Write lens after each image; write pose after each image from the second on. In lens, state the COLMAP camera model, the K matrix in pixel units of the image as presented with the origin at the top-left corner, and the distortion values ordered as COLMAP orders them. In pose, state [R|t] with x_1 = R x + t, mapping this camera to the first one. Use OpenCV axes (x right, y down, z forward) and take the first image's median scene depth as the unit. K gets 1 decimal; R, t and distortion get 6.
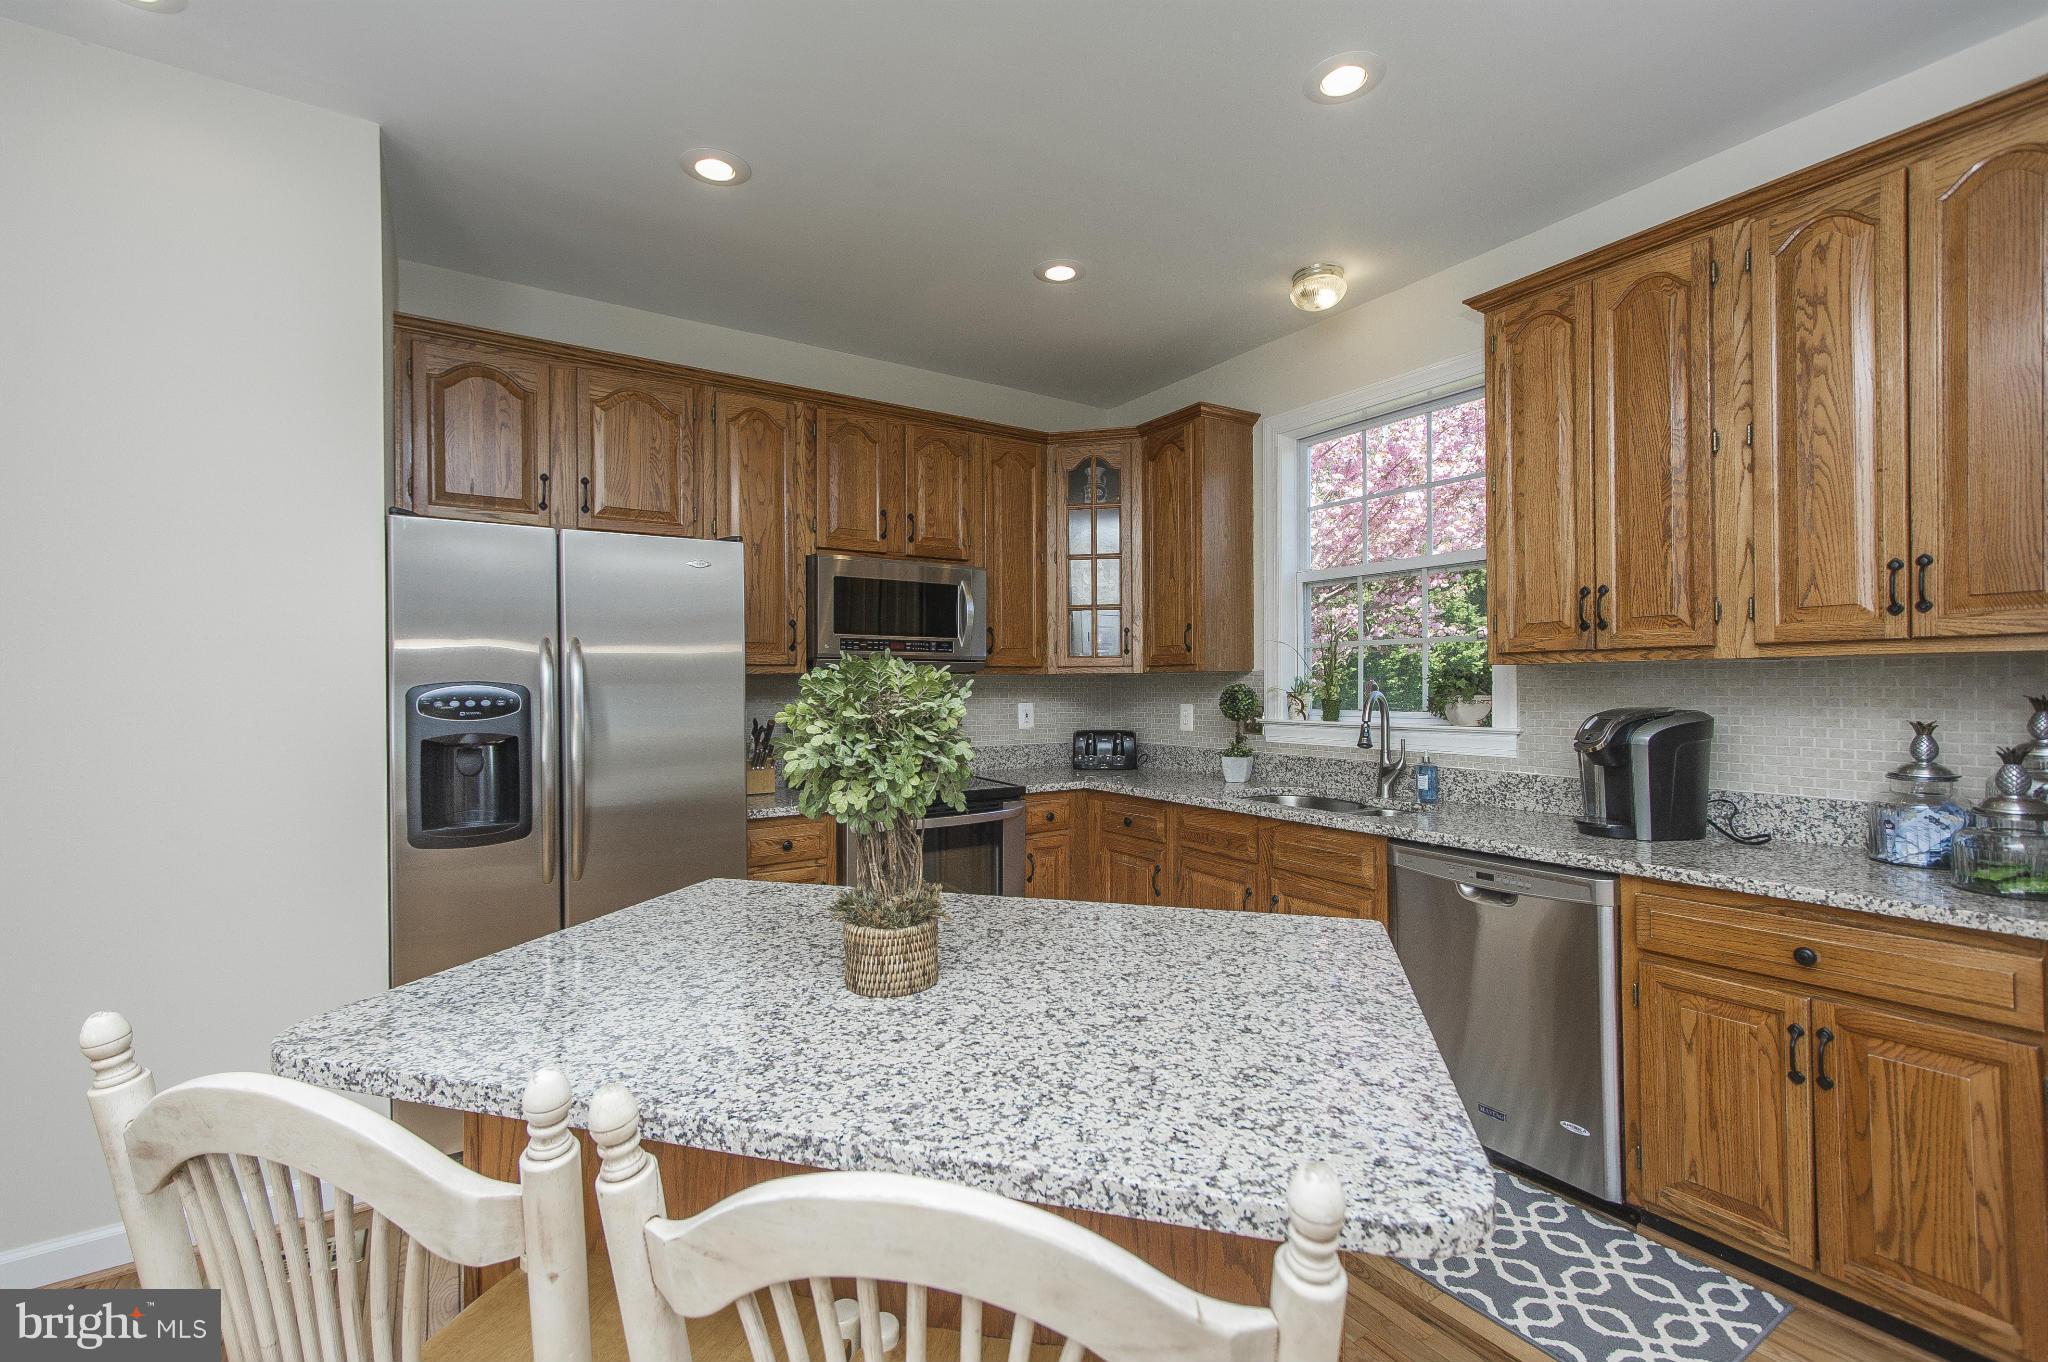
lens RADIAL K [[859.6, 0, 1027.1], [0, 859.6, 692.9], [0, 0, 1]] dist [-0.002823, -0.000430]
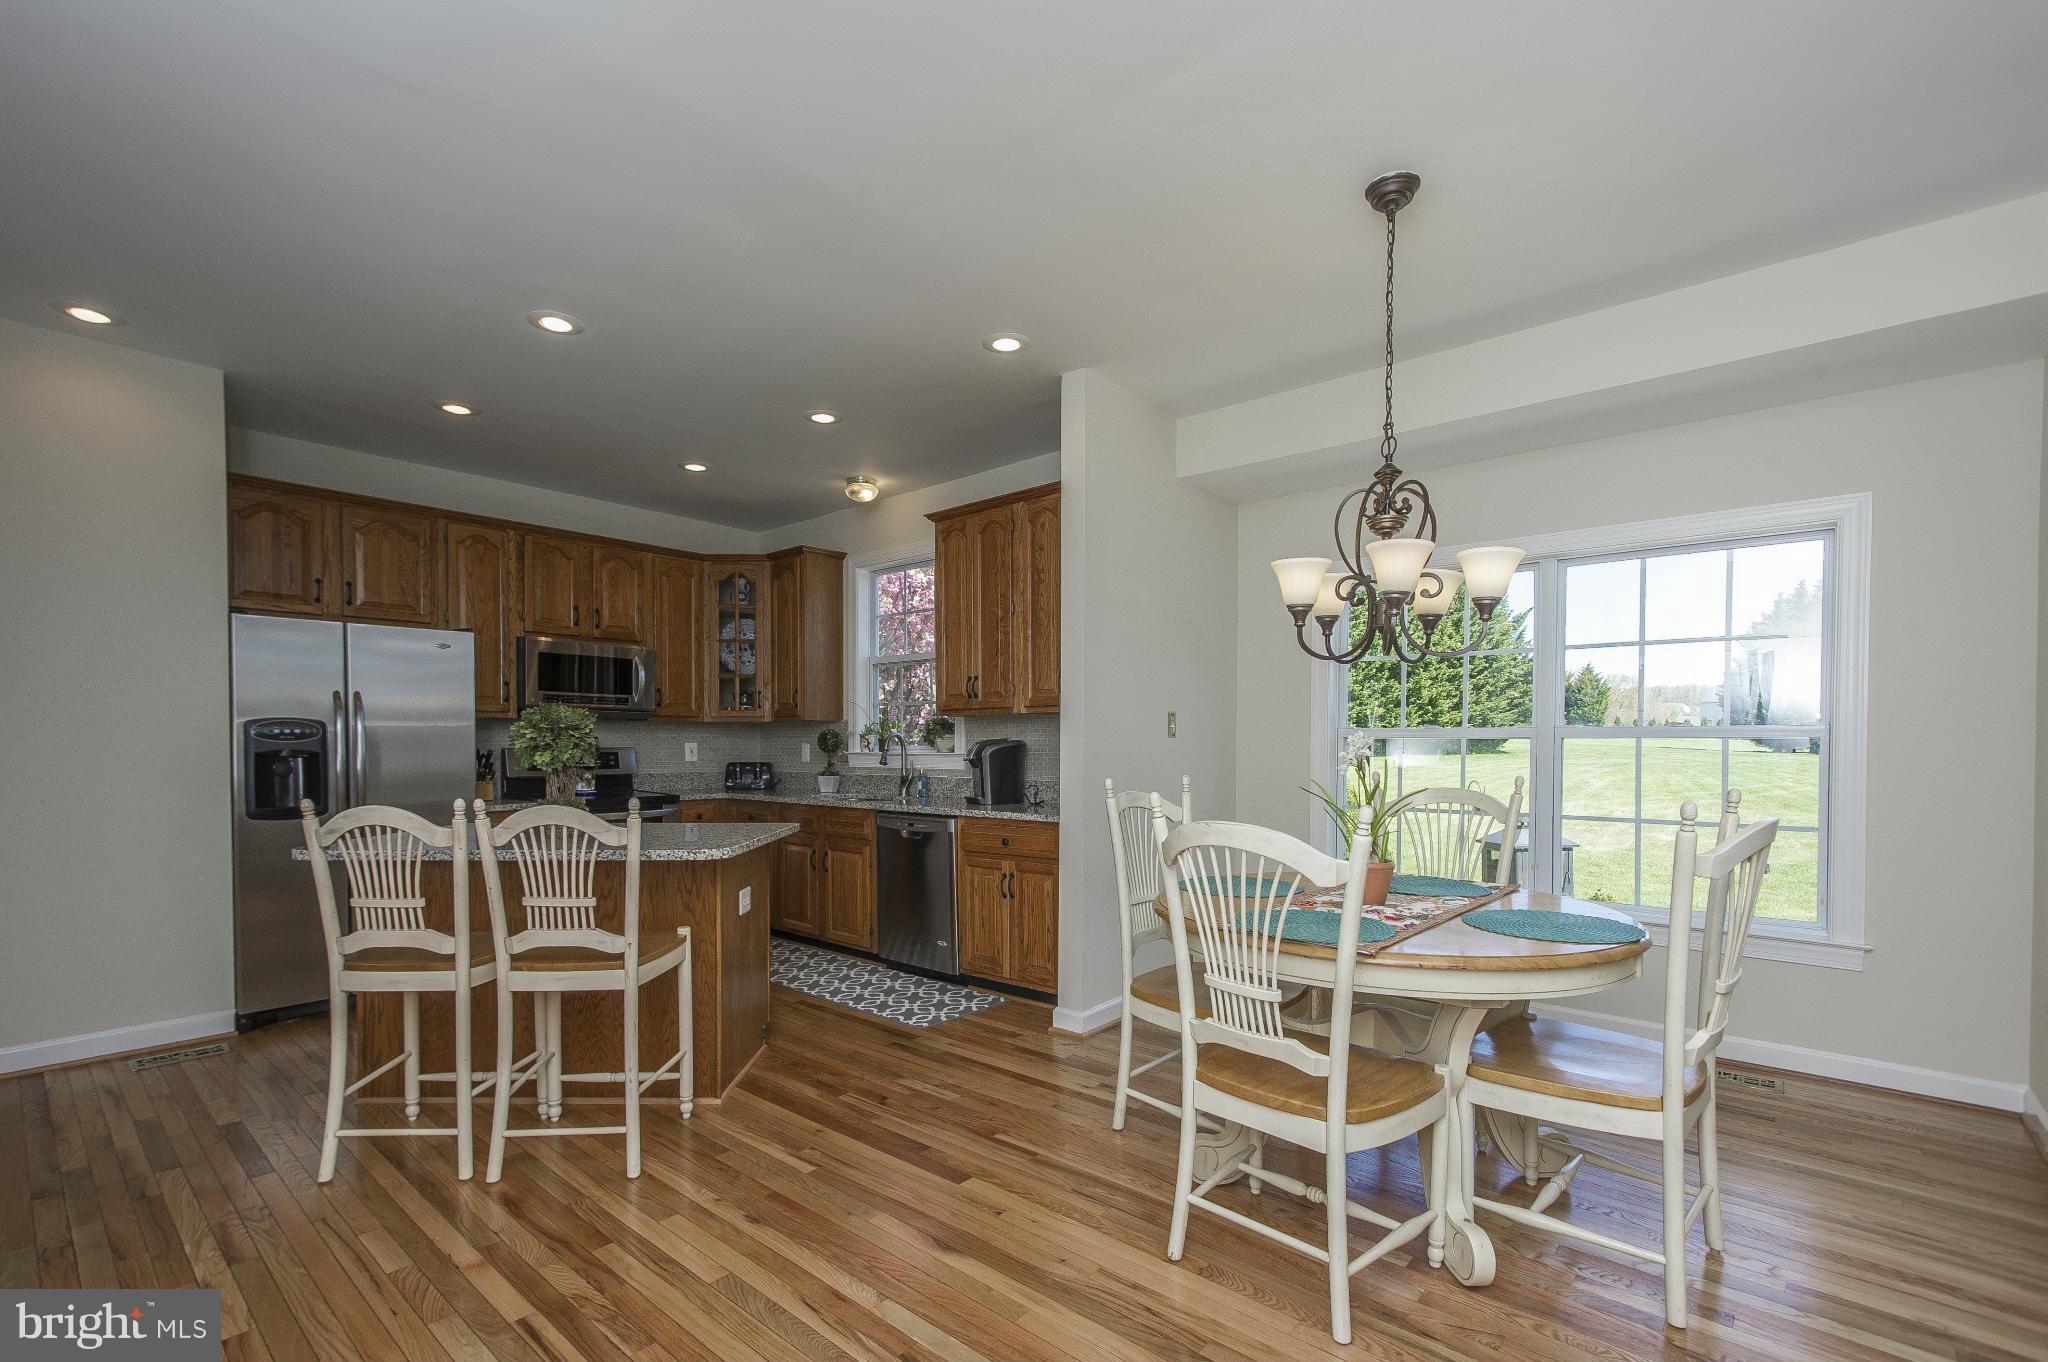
lens RADIAL K [[859.6, 0, 1009.3], [0, 859.6, 756.0], [0, 0, 1]] dist [-0.002823, -0.000430]
pose [[0.961484, 0.000670, 0.274860, 0.153484], [-0.001878, 0.999990, 0.004133, 0.036353], [-0.274855, -0.004490, 0.961475, -0.663739]]
